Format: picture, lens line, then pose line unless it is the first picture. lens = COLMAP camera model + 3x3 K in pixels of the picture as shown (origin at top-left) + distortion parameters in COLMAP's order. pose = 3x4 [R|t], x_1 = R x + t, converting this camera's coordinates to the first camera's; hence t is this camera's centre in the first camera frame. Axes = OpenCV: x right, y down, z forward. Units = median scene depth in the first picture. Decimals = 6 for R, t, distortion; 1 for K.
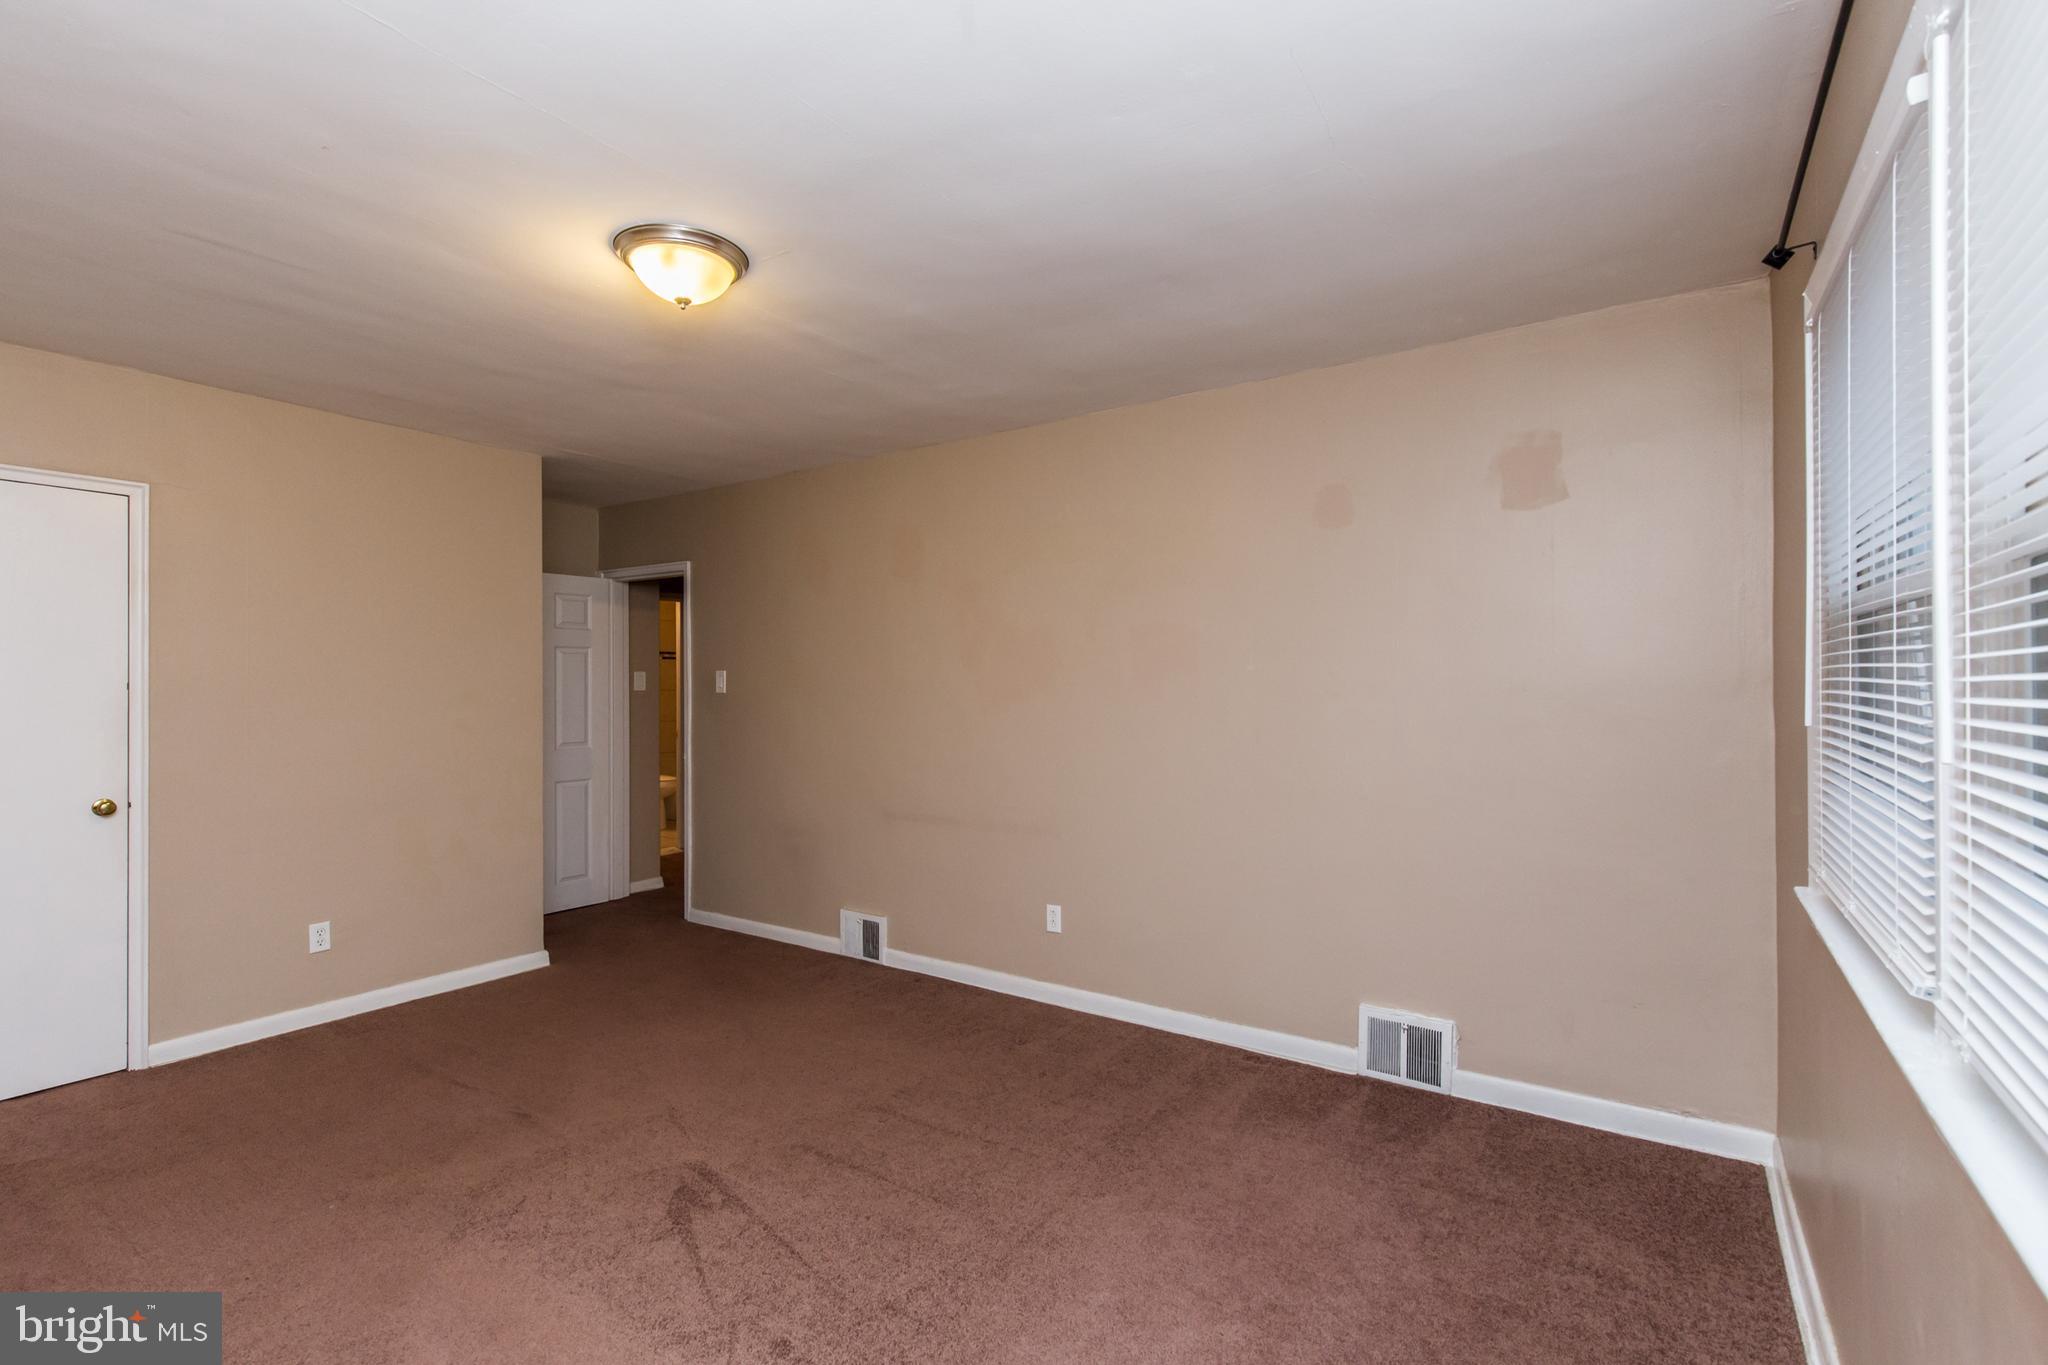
lens RADIAL K [[918.0, 0, 1024.0], [0, 918.0, 682.5], [0, 0, 1]] dist [0.003283, -0.000121]
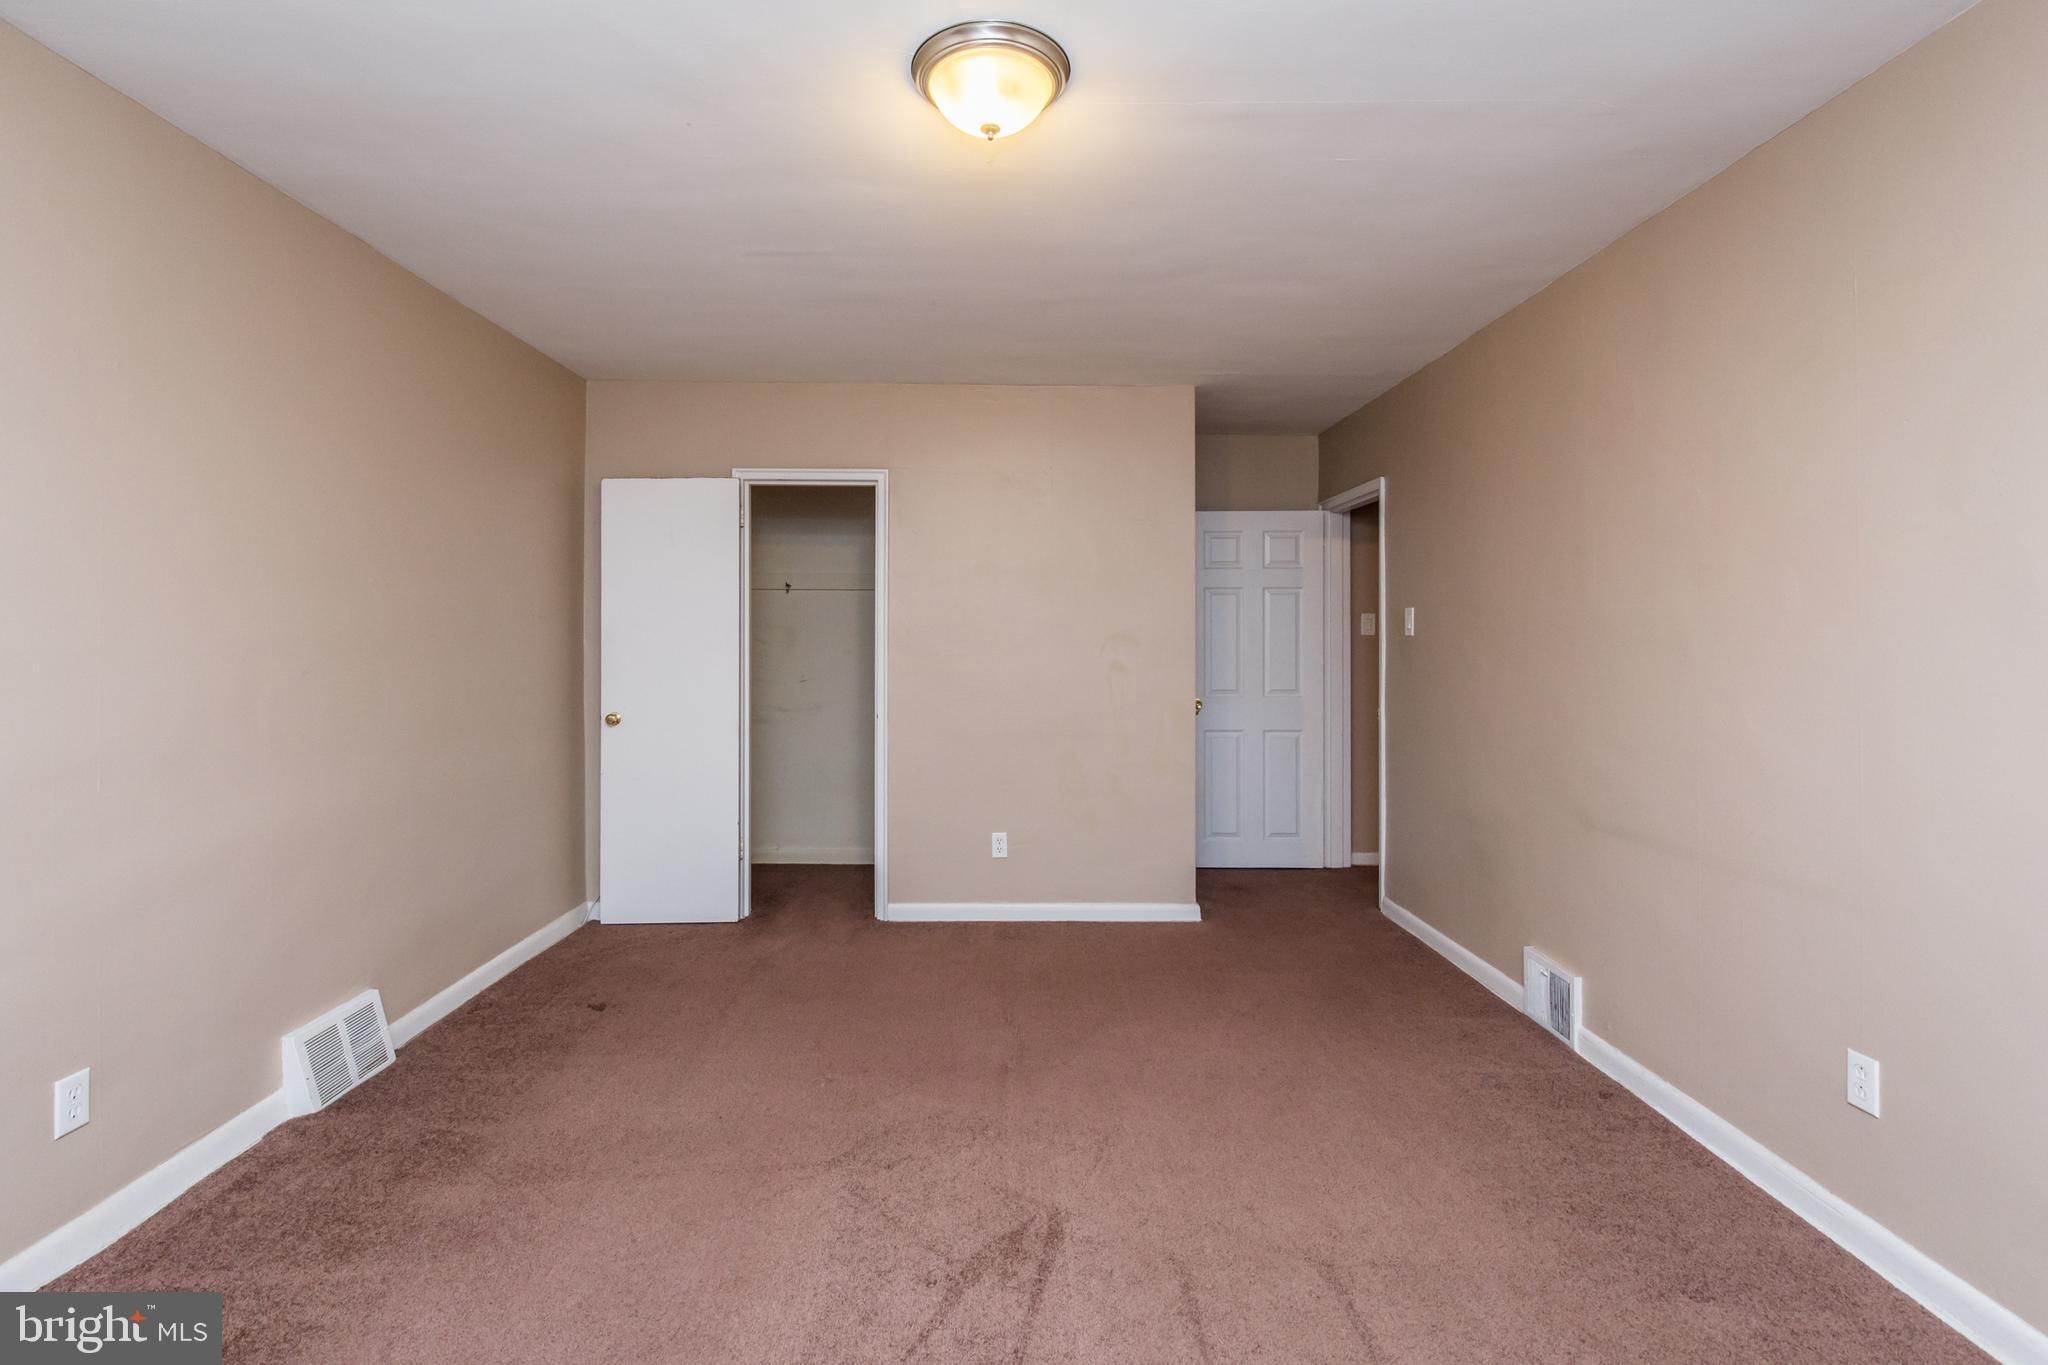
lens RADIAL K [[932.7, 0, 1020.6], [0, 932.7, 638.9], [0, 0, 1]] dist [0.002388, -0.000041]
pose [[0.567695, 0.002324, -0.823236, 0.168599], [-0.001691, 0.999997, 0.001657, 0.015314], [0.823237, 0.000451, 0.567697, 0.300771]]
